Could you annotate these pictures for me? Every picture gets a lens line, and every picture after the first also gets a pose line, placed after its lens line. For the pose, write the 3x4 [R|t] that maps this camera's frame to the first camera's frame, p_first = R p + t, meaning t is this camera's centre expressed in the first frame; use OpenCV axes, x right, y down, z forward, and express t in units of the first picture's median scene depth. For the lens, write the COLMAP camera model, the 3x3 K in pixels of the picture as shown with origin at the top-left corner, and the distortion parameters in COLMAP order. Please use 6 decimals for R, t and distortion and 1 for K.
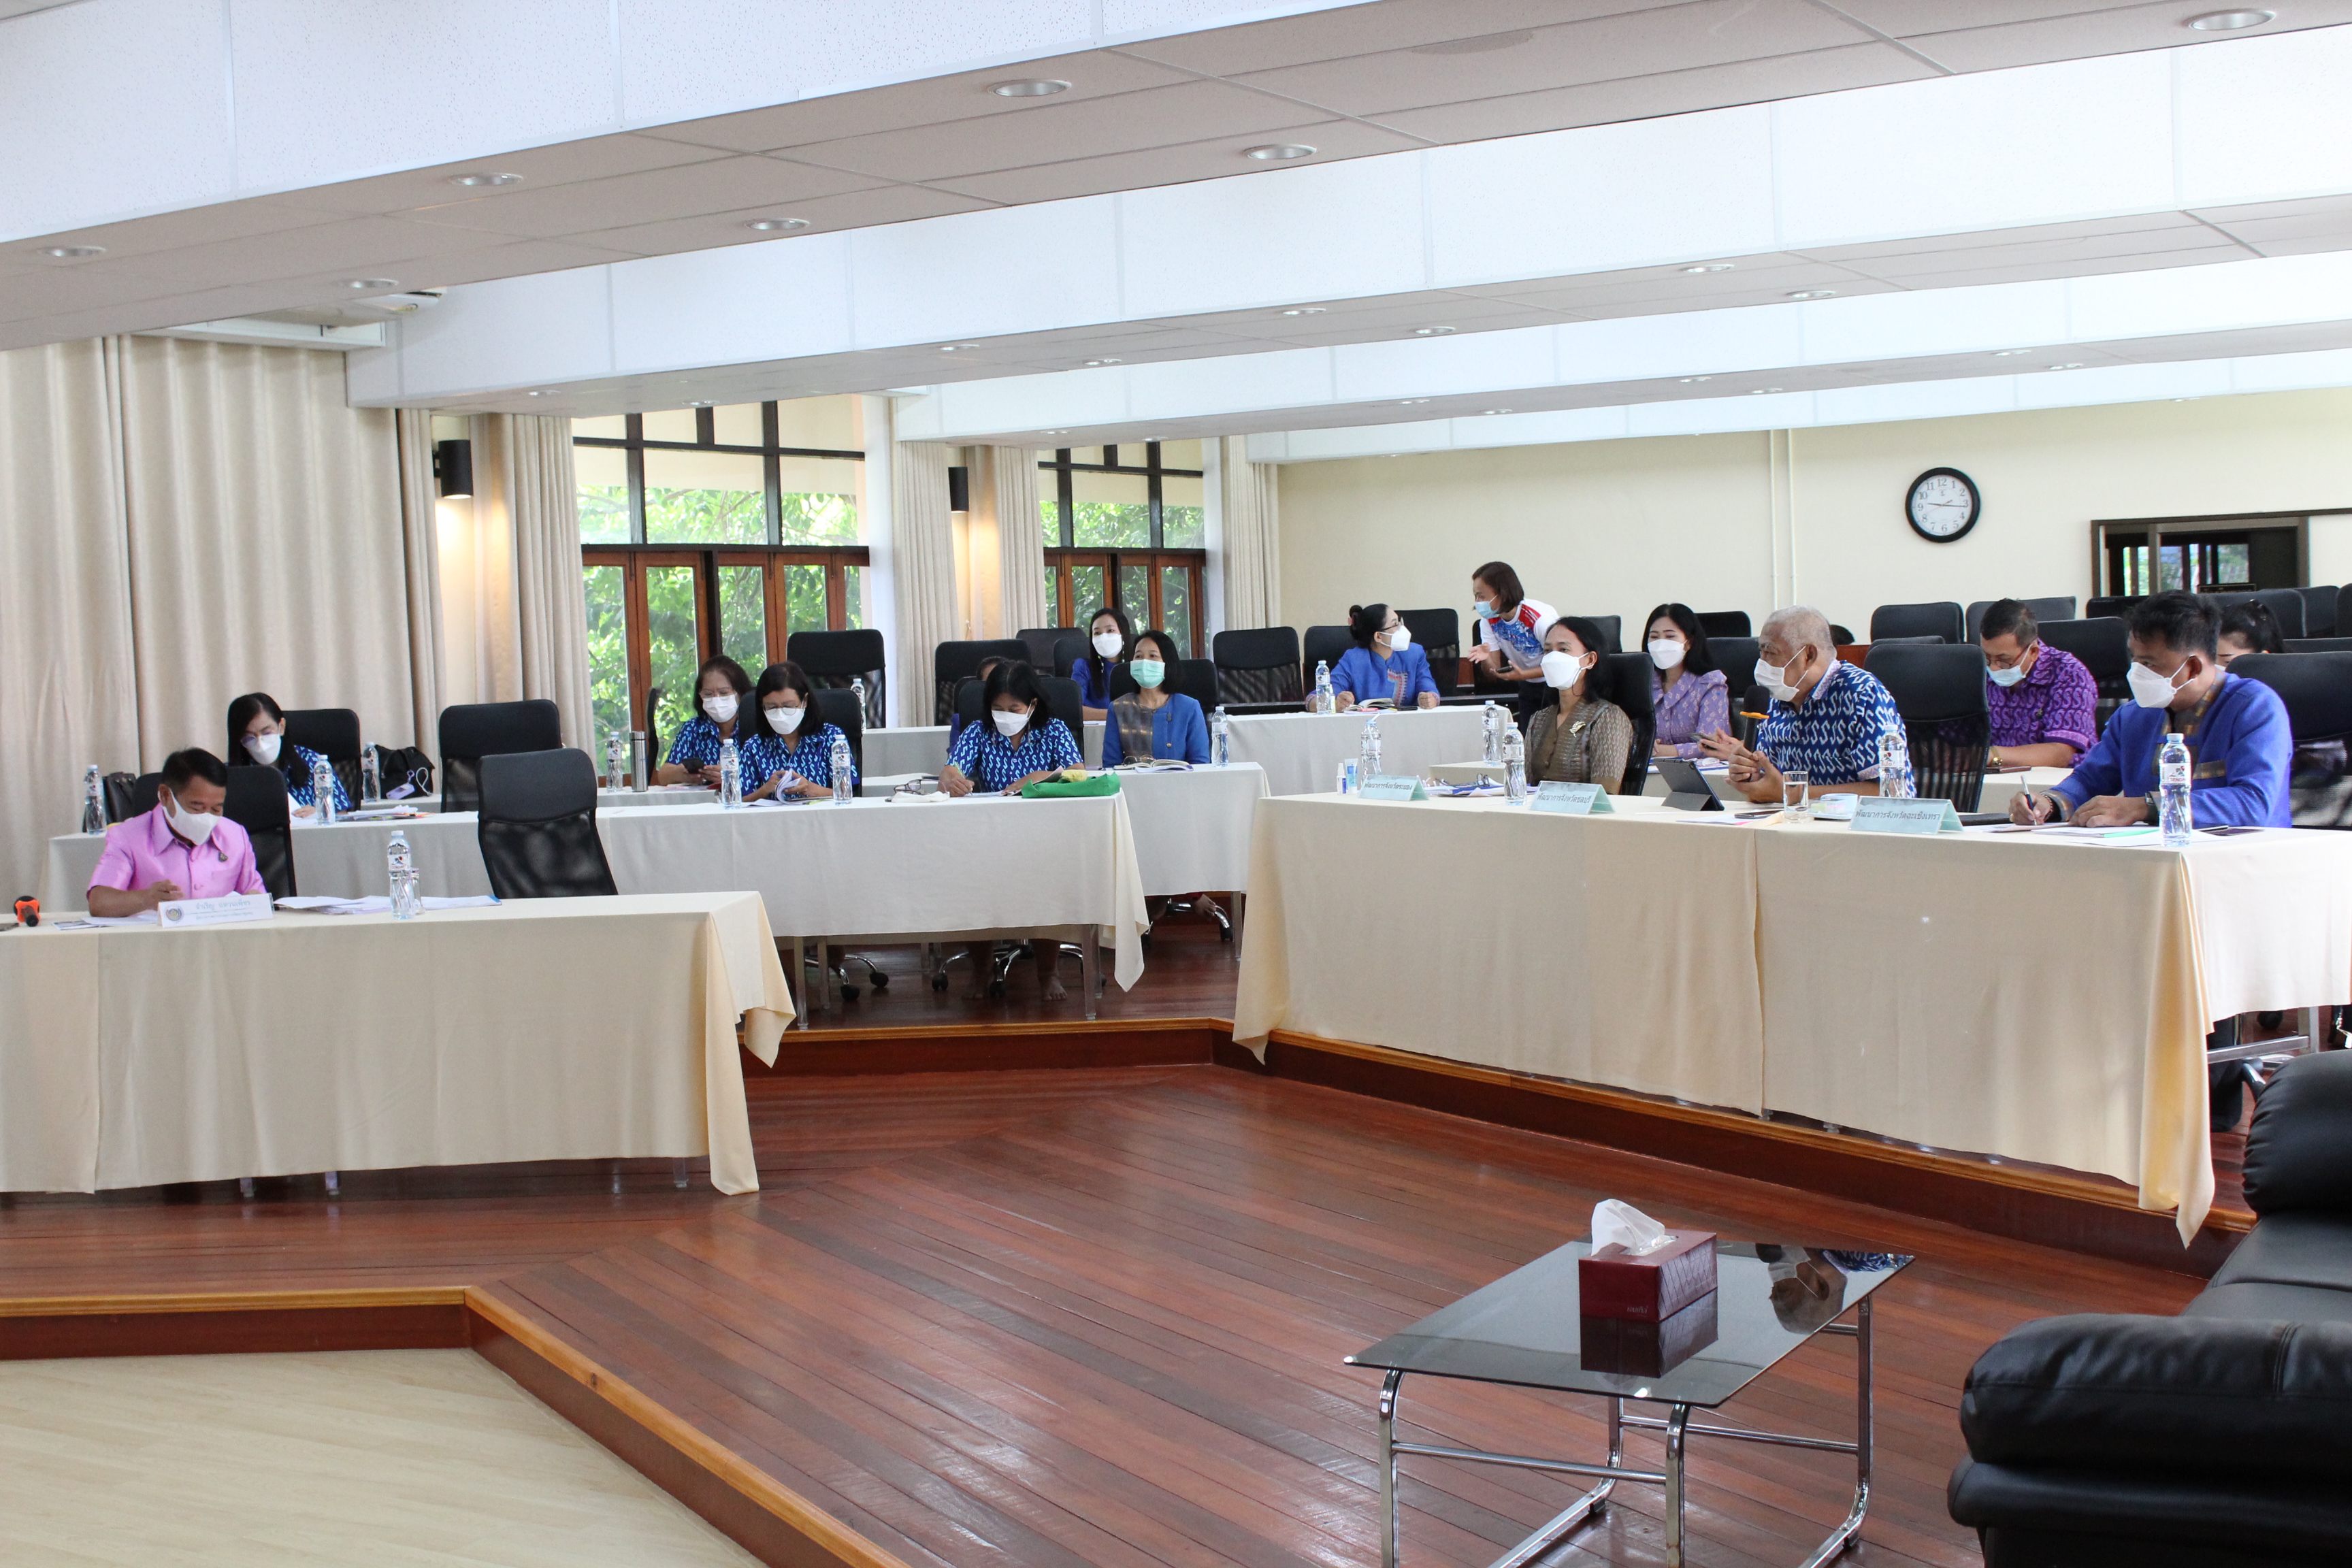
lens RADIAL K [[2810.6, 0, 1176.0], [0, 2810.6, 784.0], [0, 0, 1]] dist [-0.102864, 0.174402]
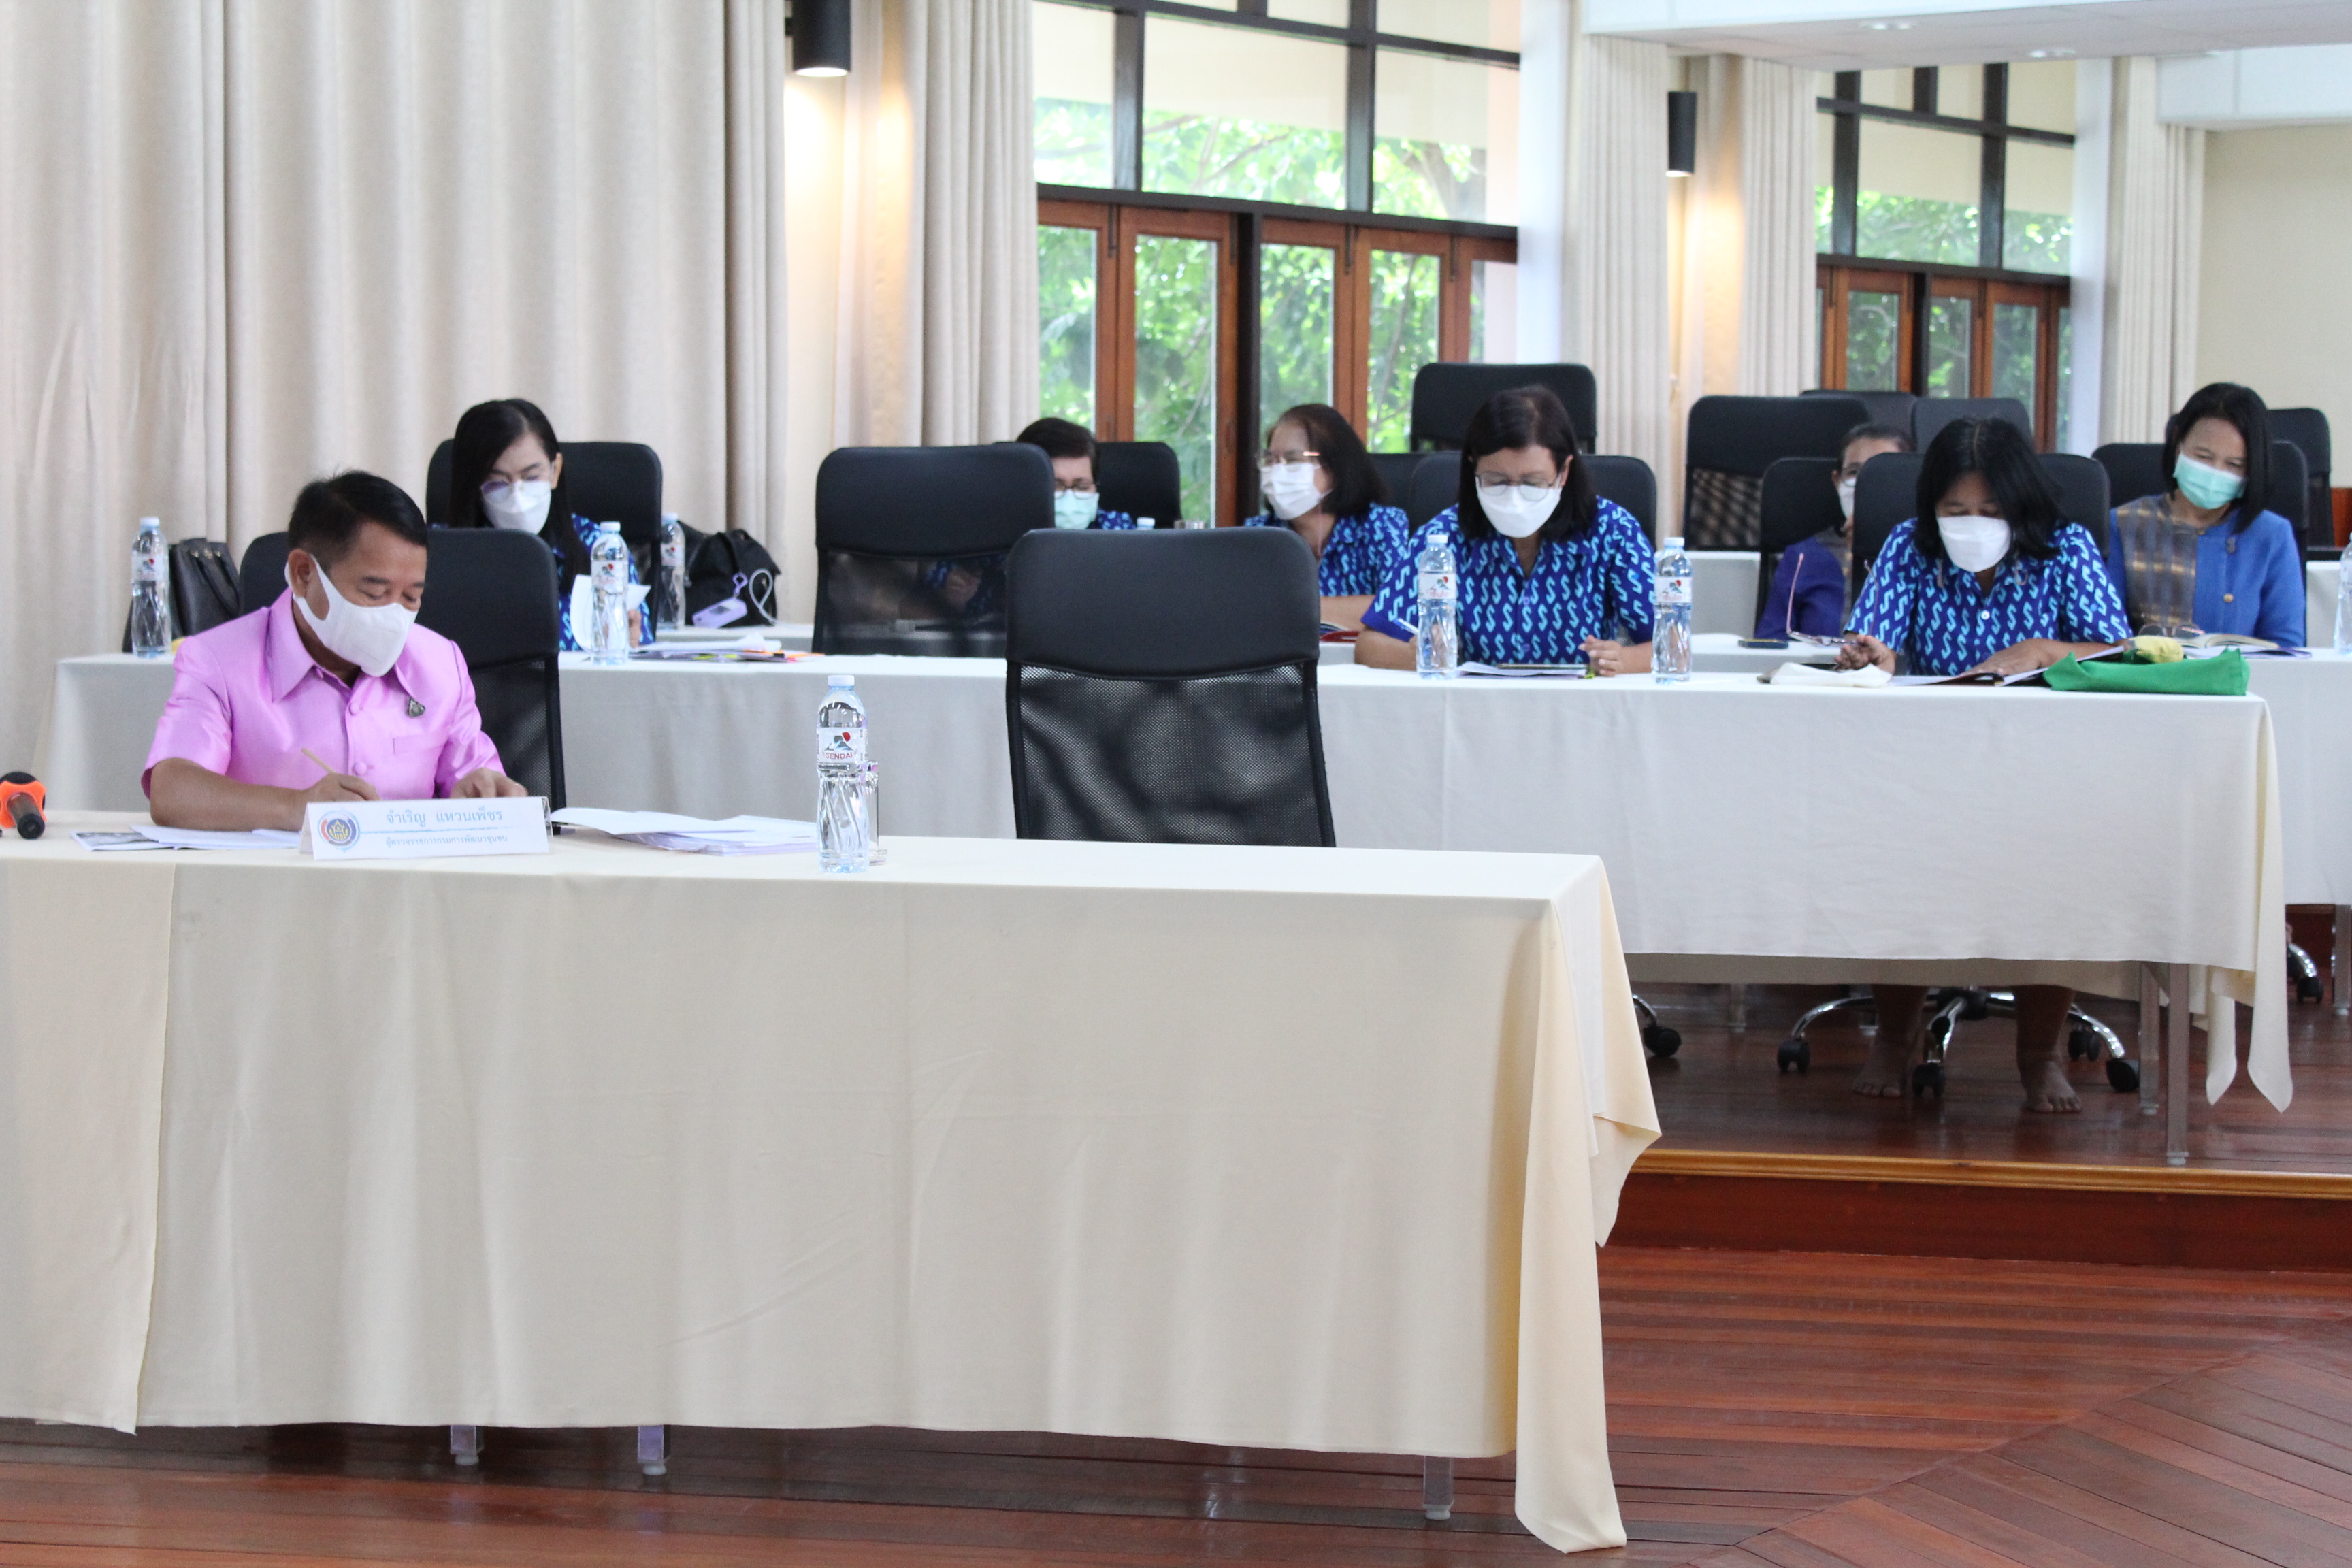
lens RADIAL K [[4316.8, 0, 1176.0], [0, 4316.8, 784.0], [0, 0, 1]] dist [0.026628, 0.038273]
pose [[0.991132, 0.059243, -0.118943, -0.107142], [-0.056712, 0.998088, 0.024560, 0.010643], [0.120171, -0.017596, 0.992597, 0.239627]]
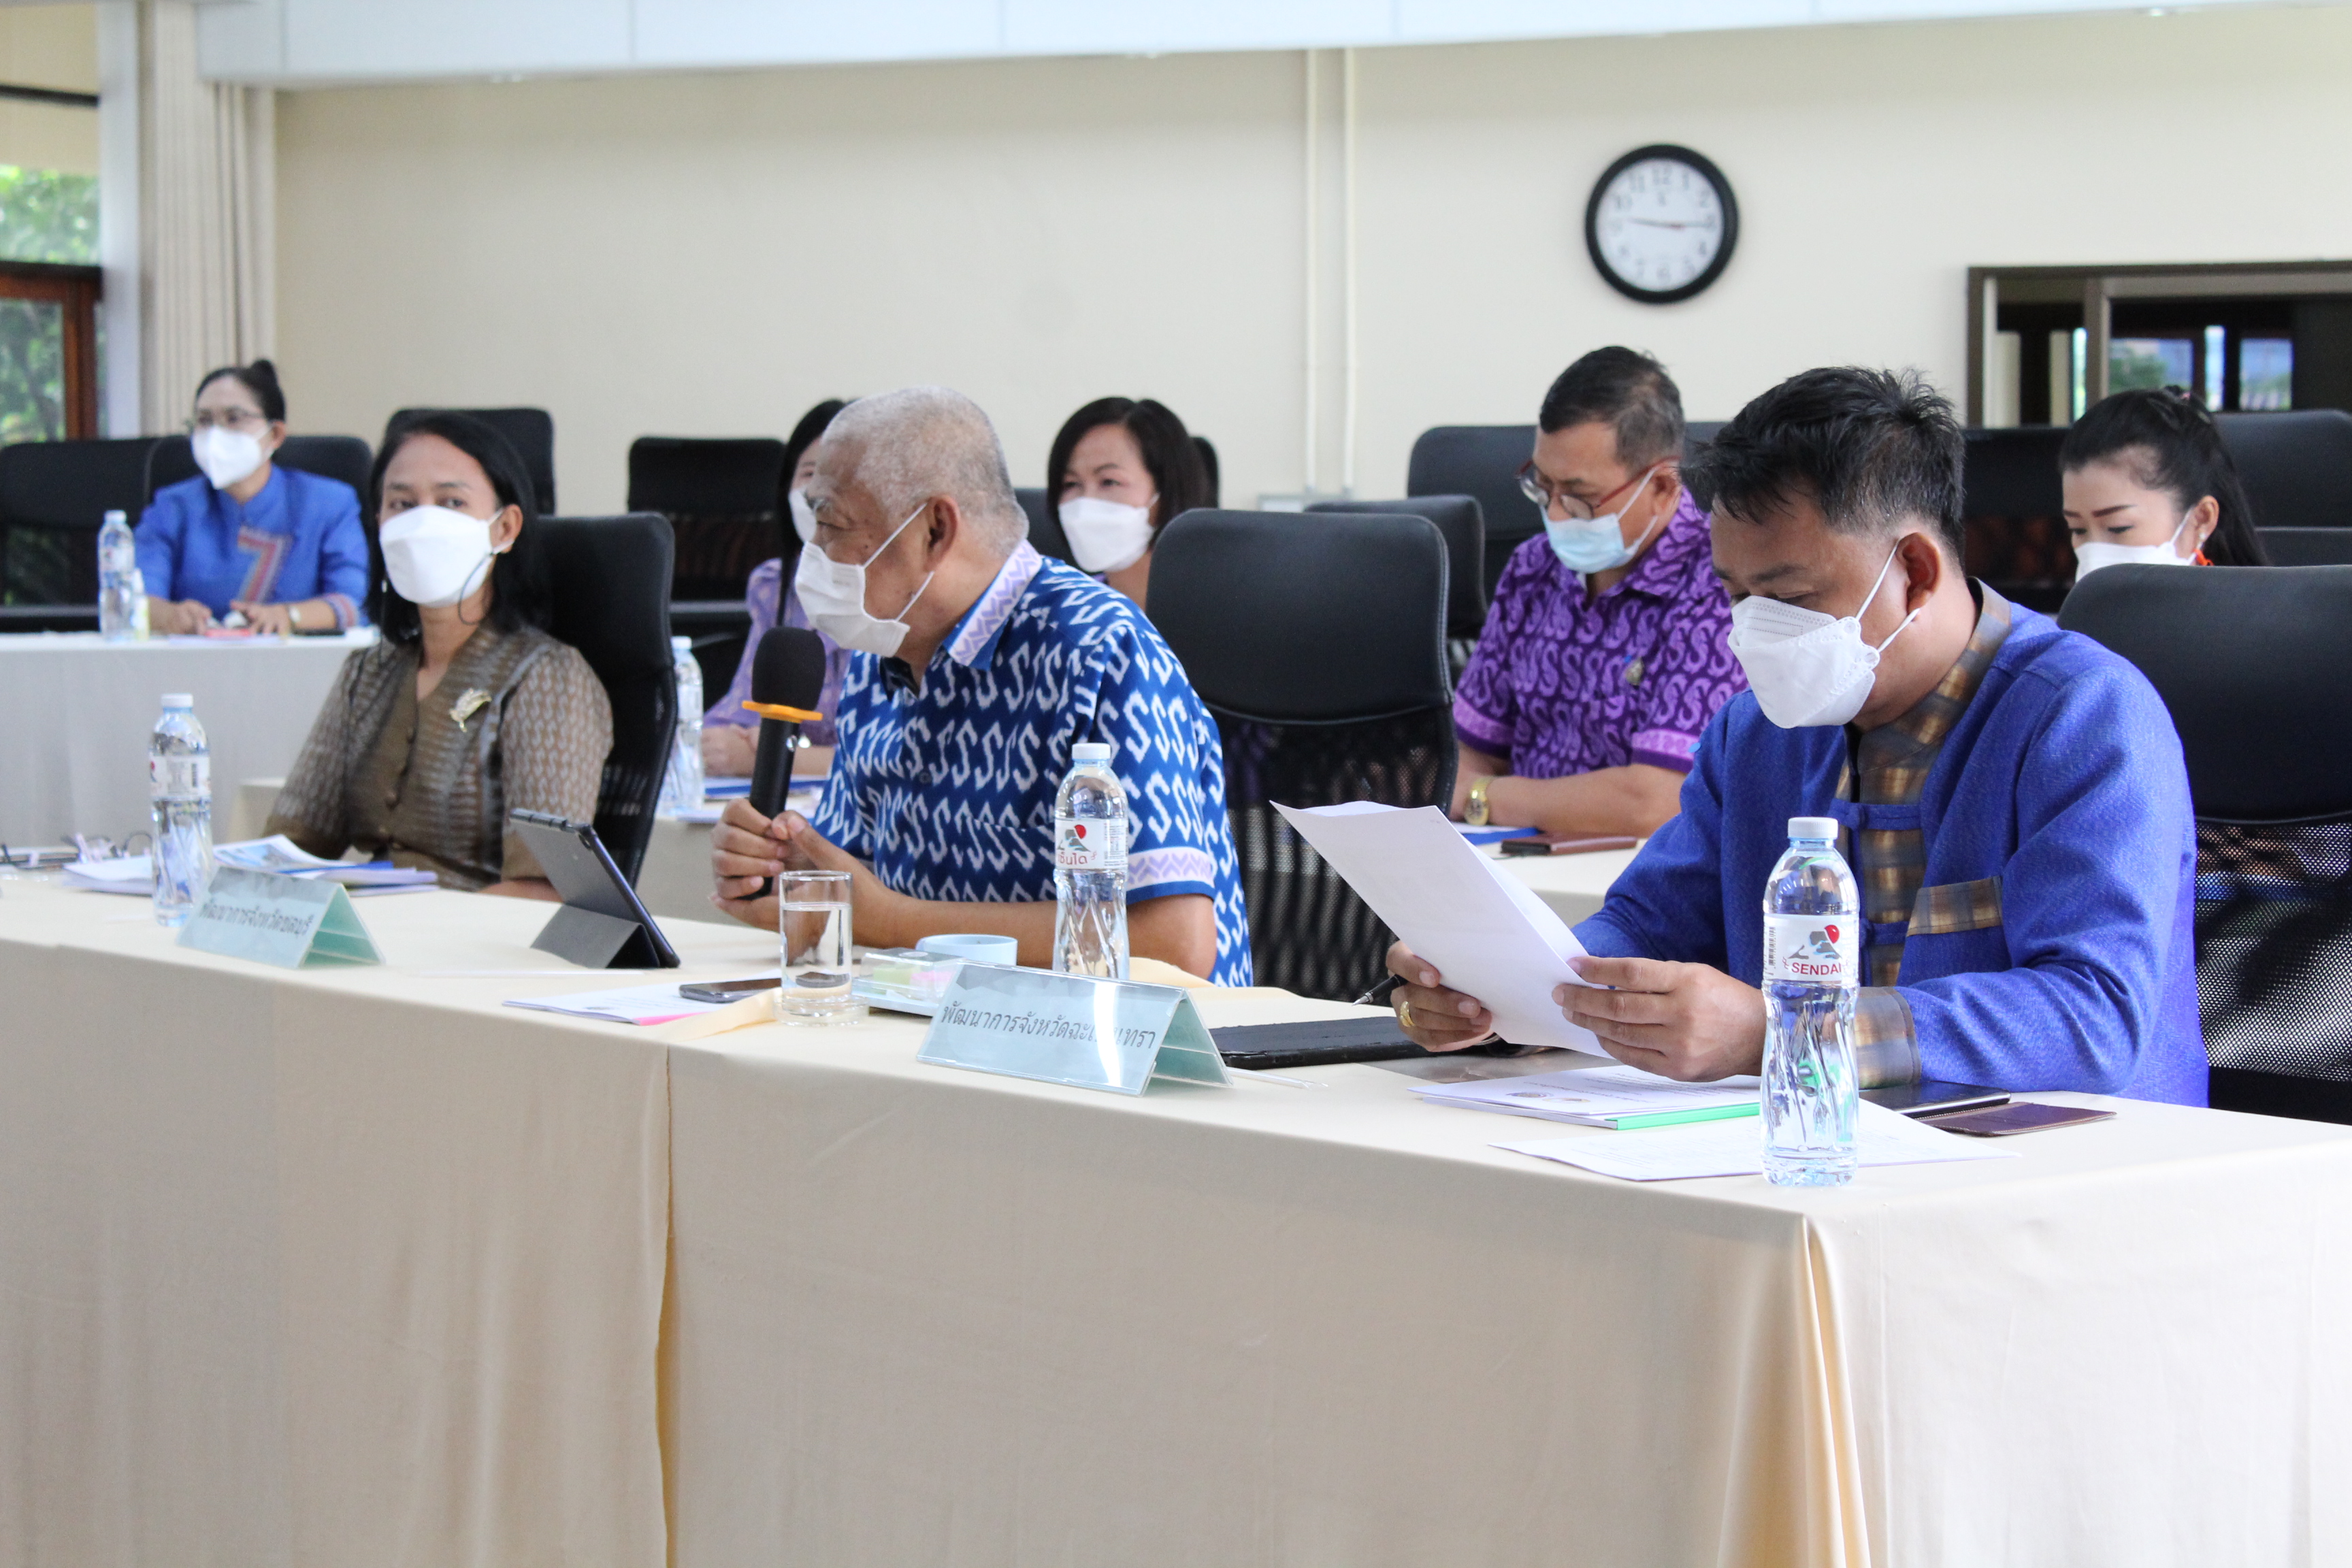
lens RADIAL K [[5126.6, 0, 1176.0], [0, 5126.6, 784.0], [0, 0, 1]] dist [0.066485, 0.370422]
pose [[0.989411, 0.024021, 0.143138, 0.122935], [-0.024942, 0.999678, 0.004646, -0.013474], [-0.142980, -0.008167, 0.989692, 0.264853]]
